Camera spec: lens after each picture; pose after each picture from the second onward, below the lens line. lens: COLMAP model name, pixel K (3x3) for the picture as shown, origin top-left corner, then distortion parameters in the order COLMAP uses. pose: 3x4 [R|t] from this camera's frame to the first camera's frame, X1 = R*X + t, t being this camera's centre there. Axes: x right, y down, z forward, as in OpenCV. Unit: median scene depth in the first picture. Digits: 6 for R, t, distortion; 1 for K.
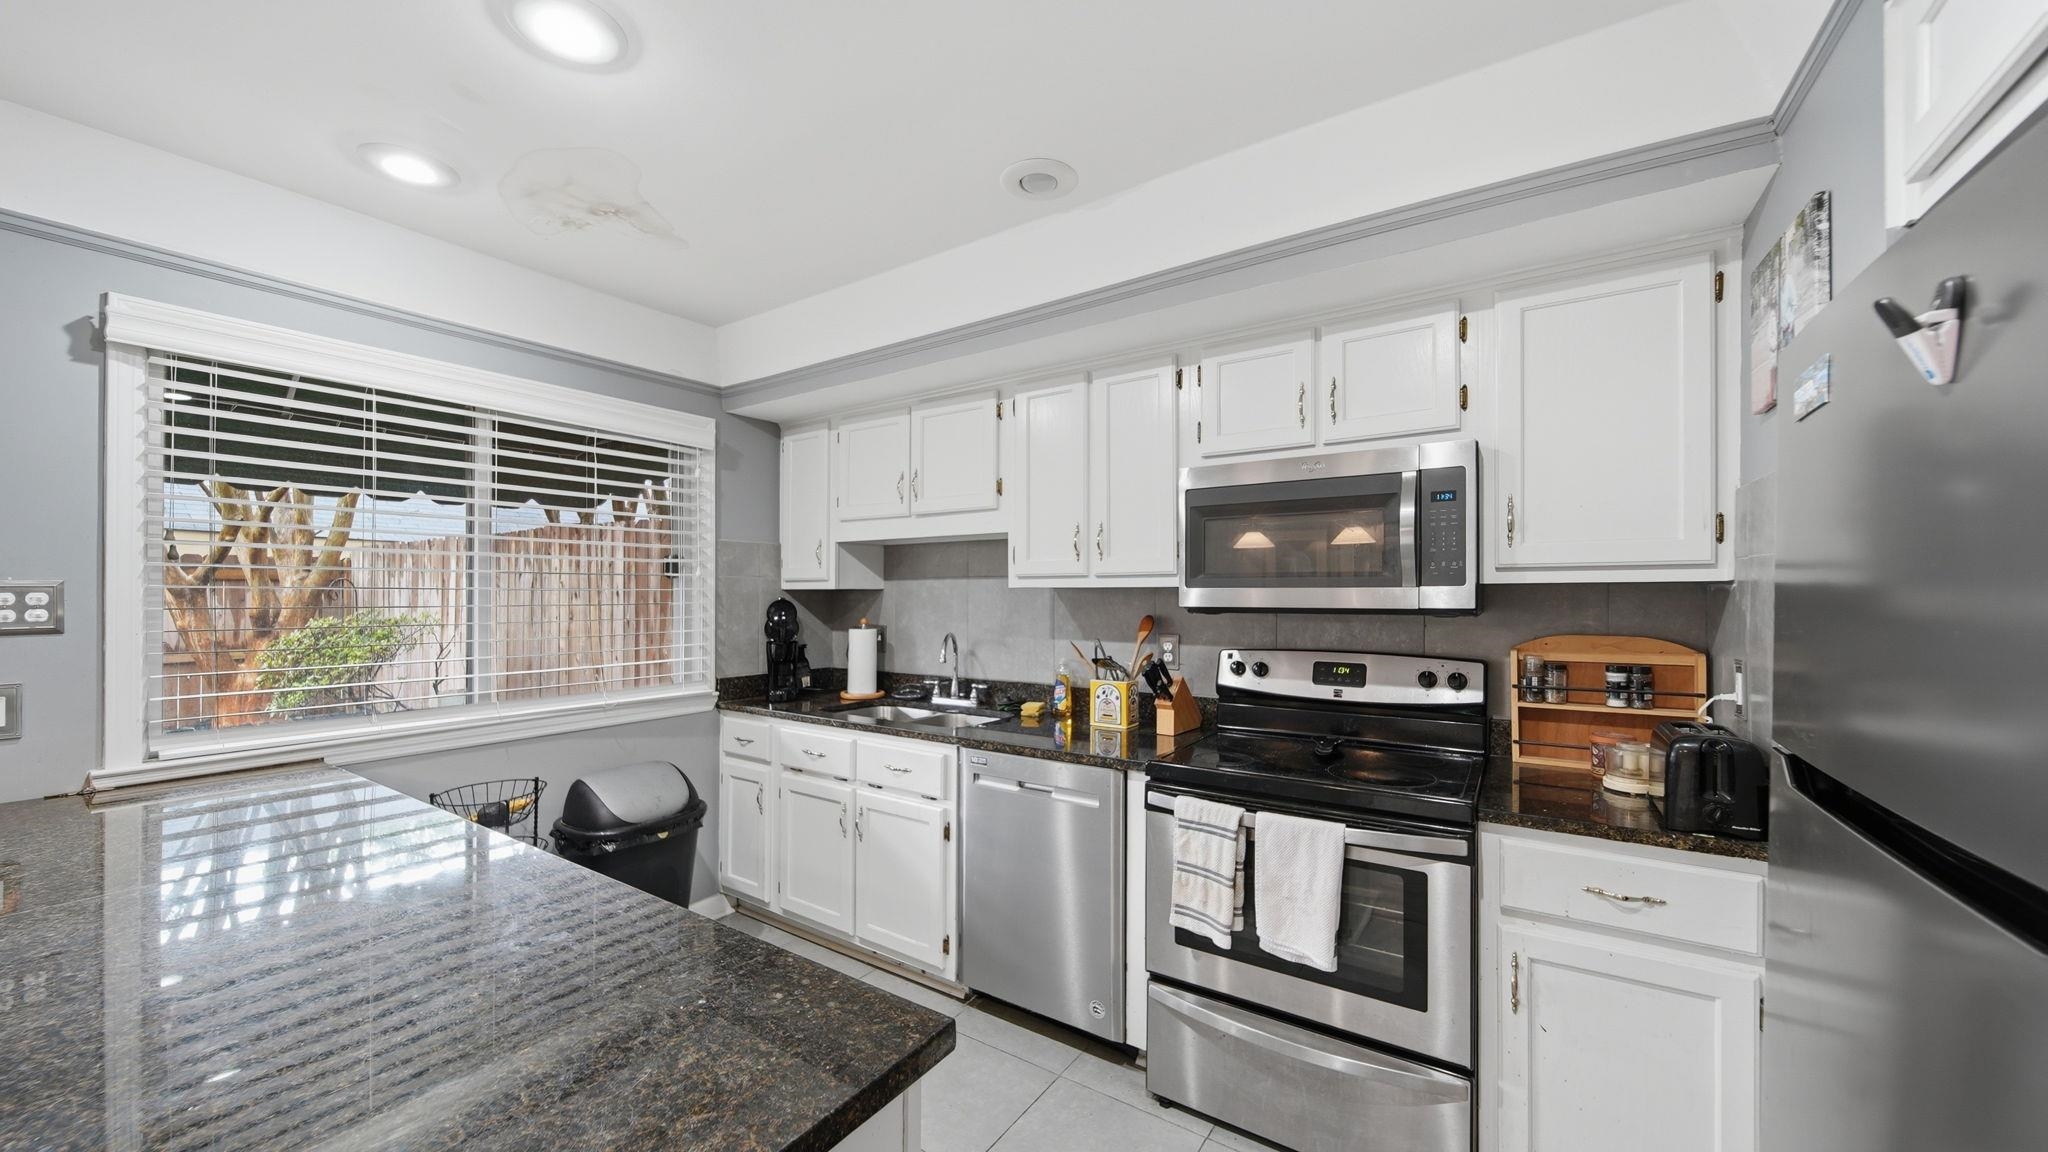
lens RADIAL K [[761.6, 0, 1033.8], [0, 761.6, 592.0], [0, 0, 1]] dist [0.008617, -0.000037]
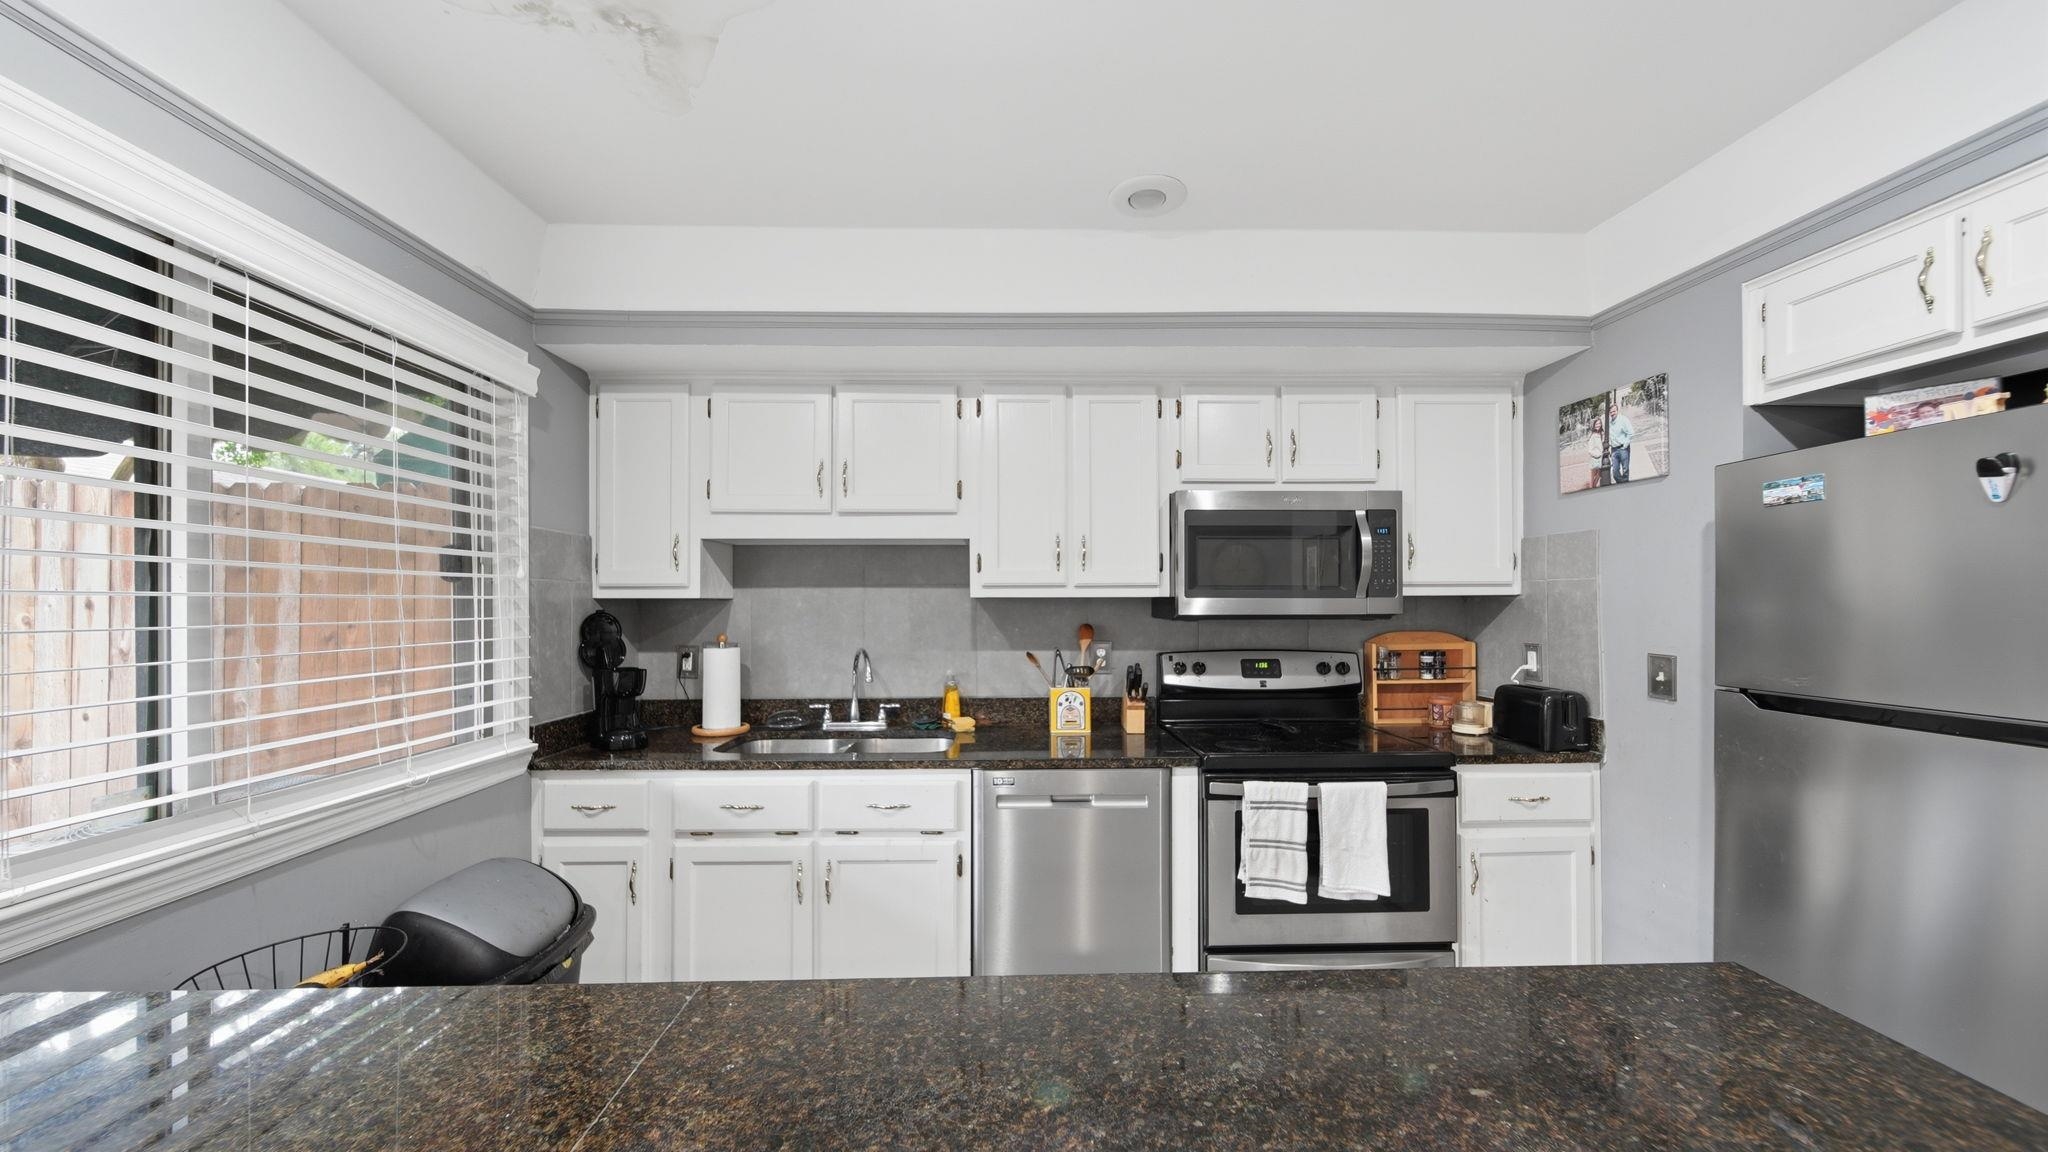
lens RADIAL K [[729.3, 0, 1023.0], [0, 729.3, 605.1], [0, 0, 1]] dist [0.008744, -0.003295]
pose [[0.809210, -0.002511, 0.587514, -0.551845], [0.000581, 0.999994, 0.003474, 0.000652], [-0.587519, -0.002470, 0.809207, 0.245760]]
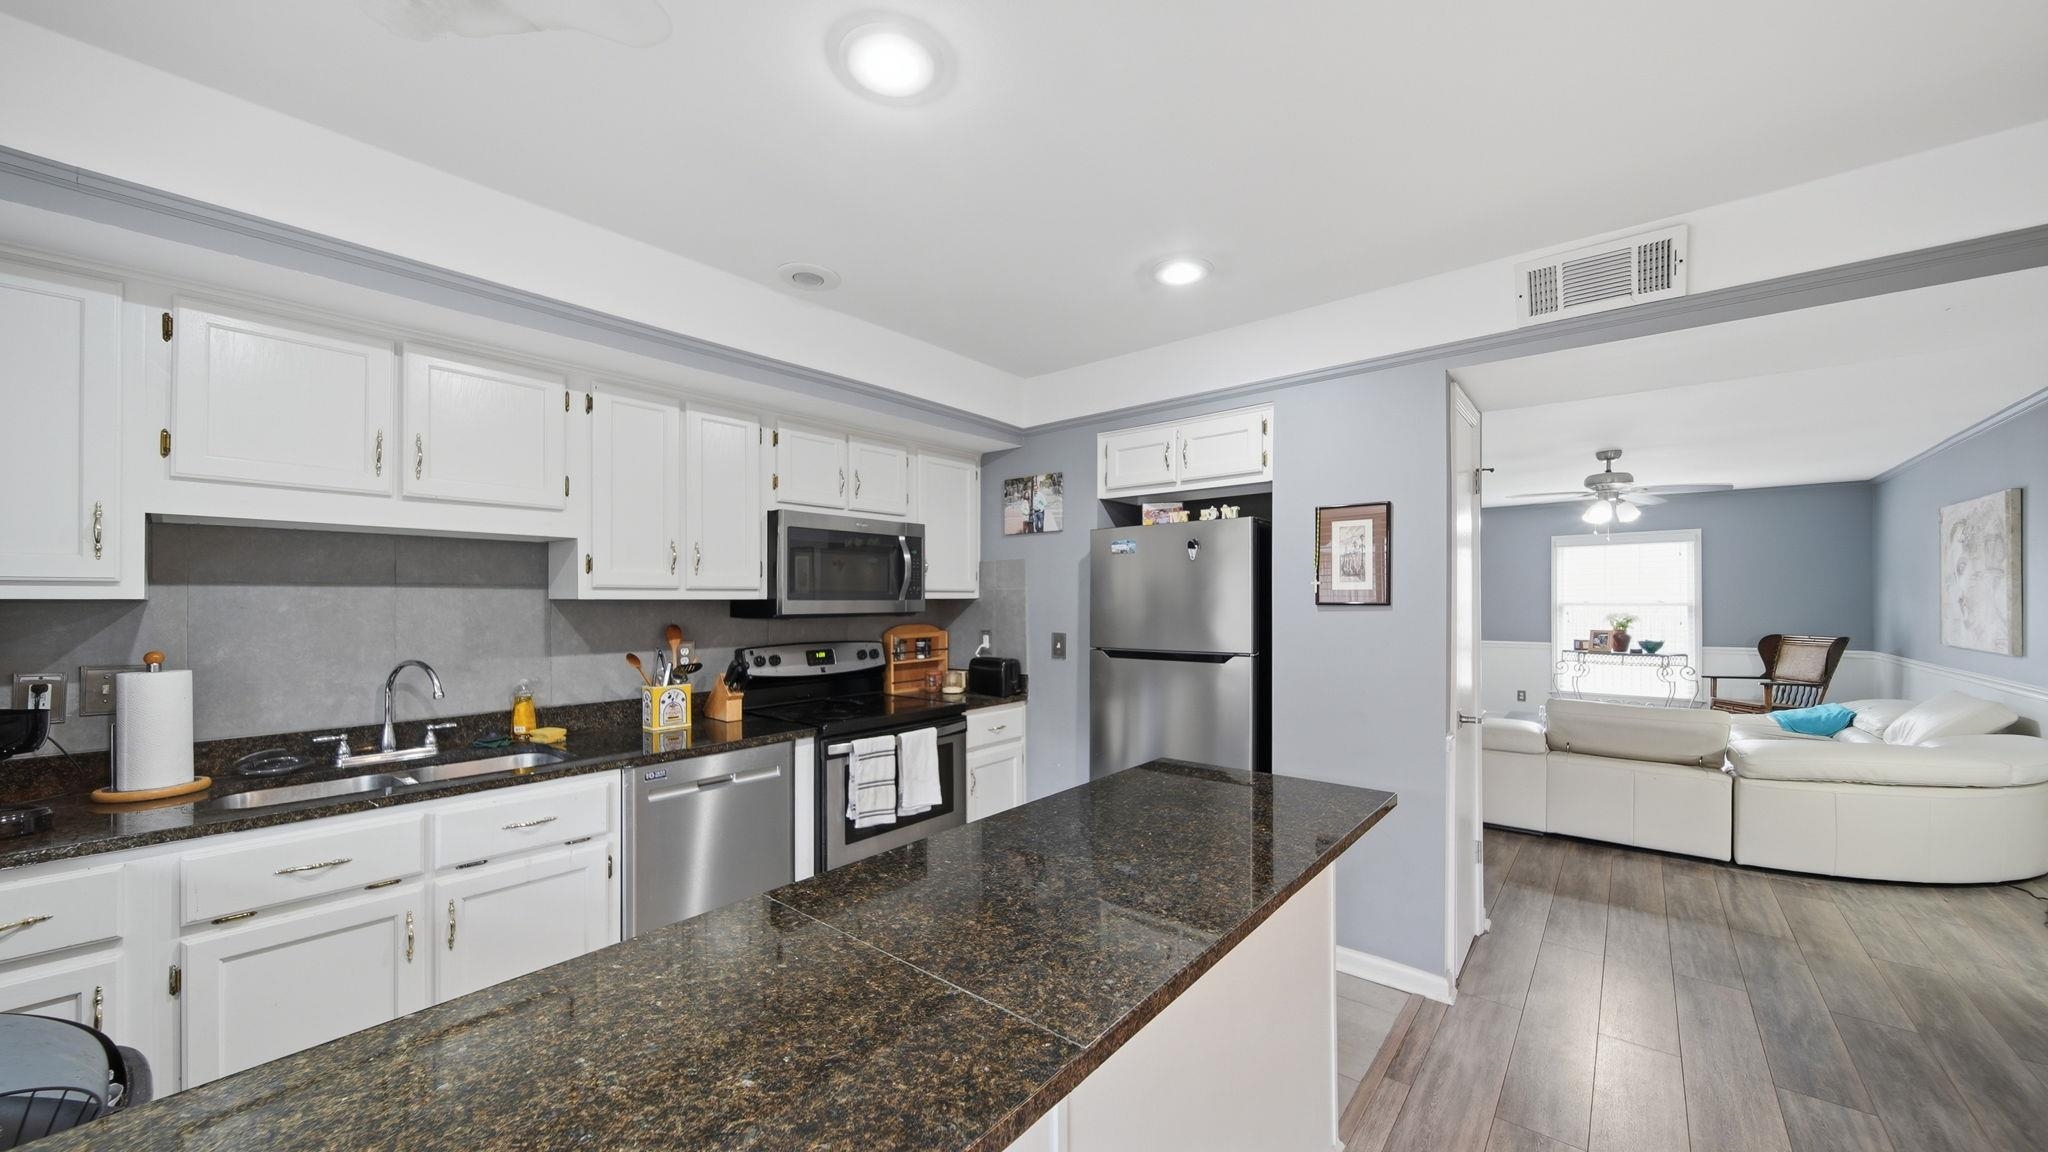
lens RADIAL K [[729.3, 0, 1023.0], [0, 729.3, 605.1], [0, 0, 1]] dist [0.008744, -0.003295]
pose [[0.103354, -0.002773, 0.994641, -0.910648], [0.004266, 0.999988, 0.002345, 0.001786], [-0.994636, 0.004001, 0.103364, 0.409028]]
